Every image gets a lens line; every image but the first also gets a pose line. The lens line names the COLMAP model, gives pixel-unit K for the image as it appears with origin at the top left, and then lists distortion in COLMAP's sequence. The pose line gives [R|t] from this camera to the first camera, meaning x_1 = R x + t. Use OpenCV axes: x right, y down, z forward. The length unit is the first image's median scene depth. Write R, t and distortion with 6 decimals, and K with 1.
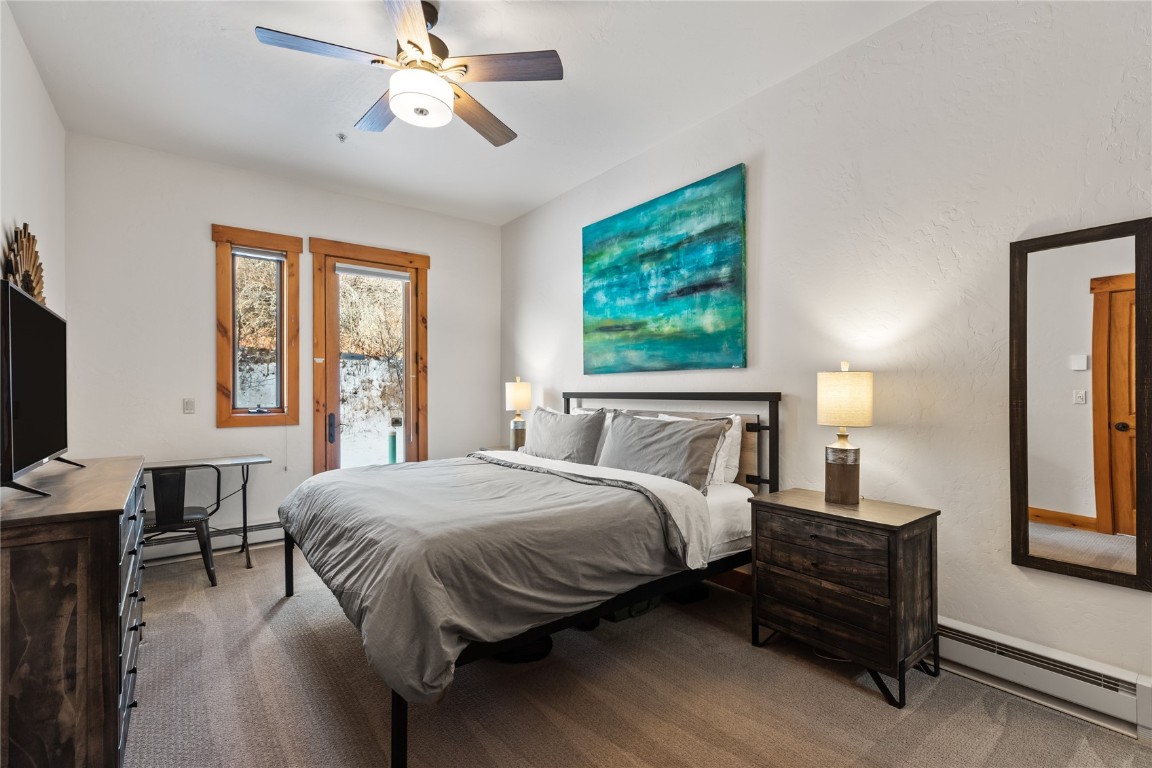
lens RADIAL K [[519.3, 0, 576.5], [0, 519.3, 374.2], [0, 0, 1]] dist [0.000090, -0.000015]
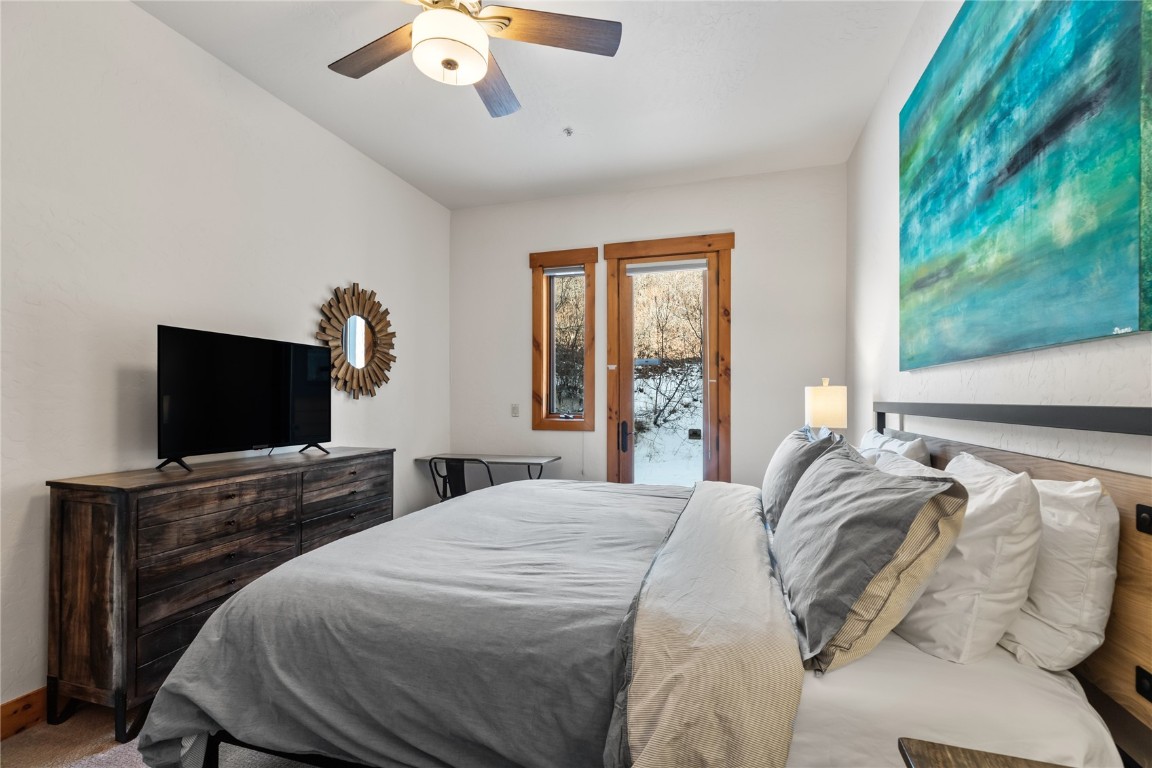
lens RADIAL K [[520.5, 0, 576.8], [0, 520.5, 389.7], [0, 0, 1]] dist [0.002540, 0.000559]
pose [[0.571592, -0.010505, -0.820471, 0.306458], [0.024596, 0.999688, 0.004336, 0.011105], [0.820169, -0.022658, 0.571672, 0.417239]]
